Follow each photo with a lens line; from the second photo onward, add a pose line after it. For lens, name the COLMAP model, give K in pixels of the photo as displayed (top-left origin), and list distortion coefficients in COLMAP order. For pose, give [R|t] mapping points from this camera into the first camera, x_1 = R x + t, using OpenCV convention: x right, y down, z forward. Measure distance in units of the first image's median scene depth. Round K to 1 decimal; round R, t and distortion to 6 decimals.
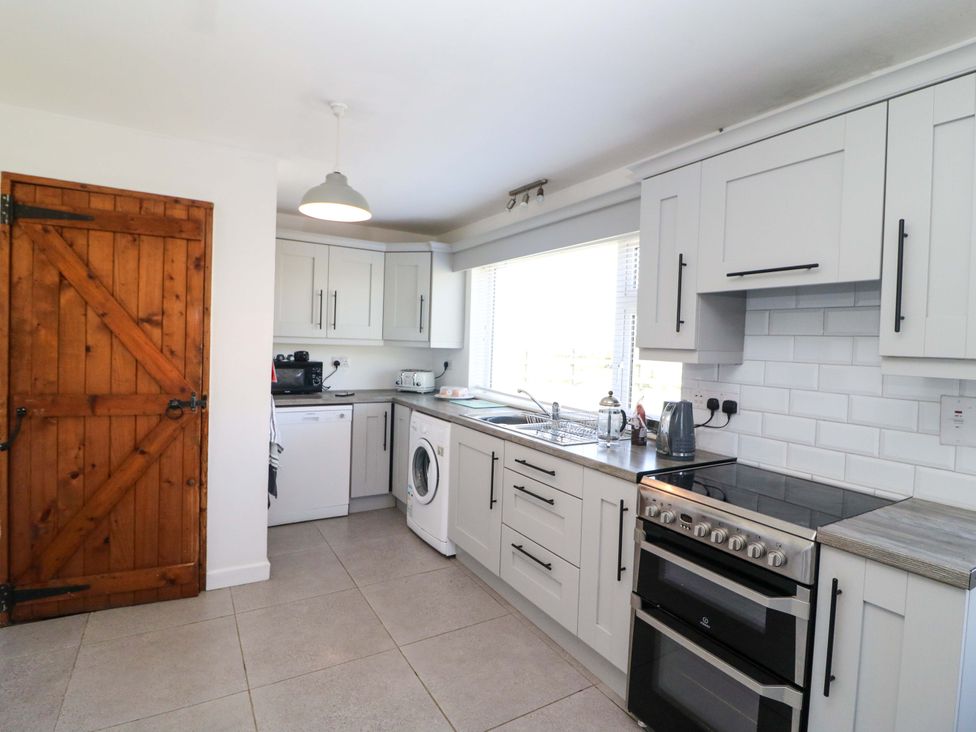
lens RADIAL K [[525.9, 0, 470.2], [0, 525.9, 359.8], [0, 0, 1]] dist [0.002932, -0.015684]
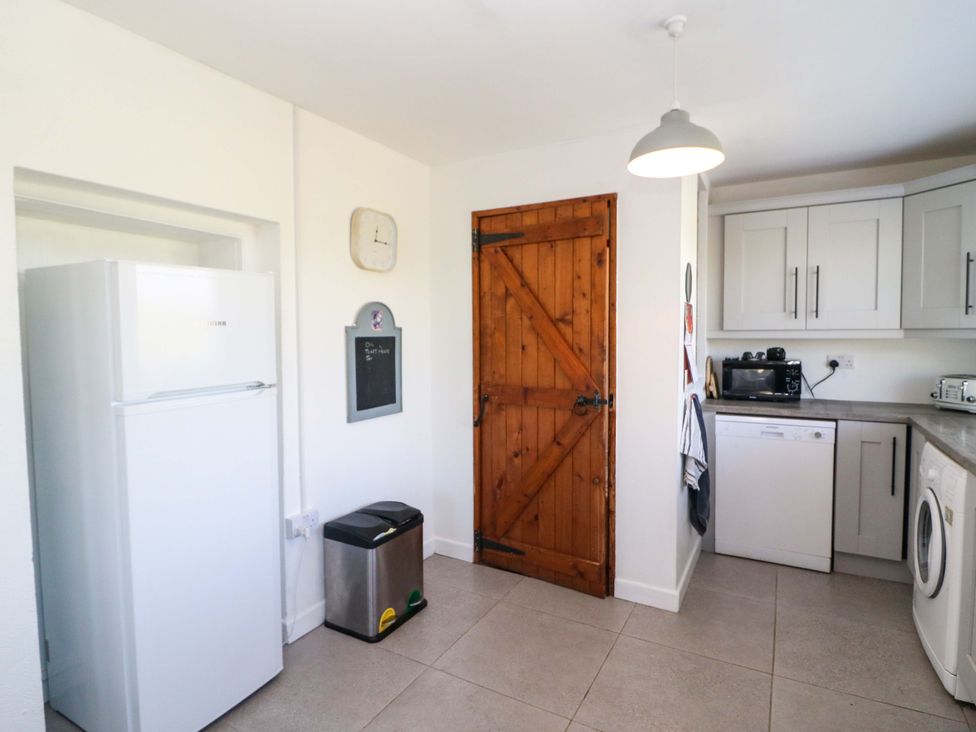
lens RADIAL K [[525.9, 0, 470.2], [0, 525.9, 359.8], [0, 0, 1]] dist [0.002932, -0.015684]
pose [[0.497940, 0.005014, -0.867197, 0.213465], [-0.005529, 0.999981, 0.002607, 0.003482], [0.867194, 0.003496, 0.497958, 0.306739]]
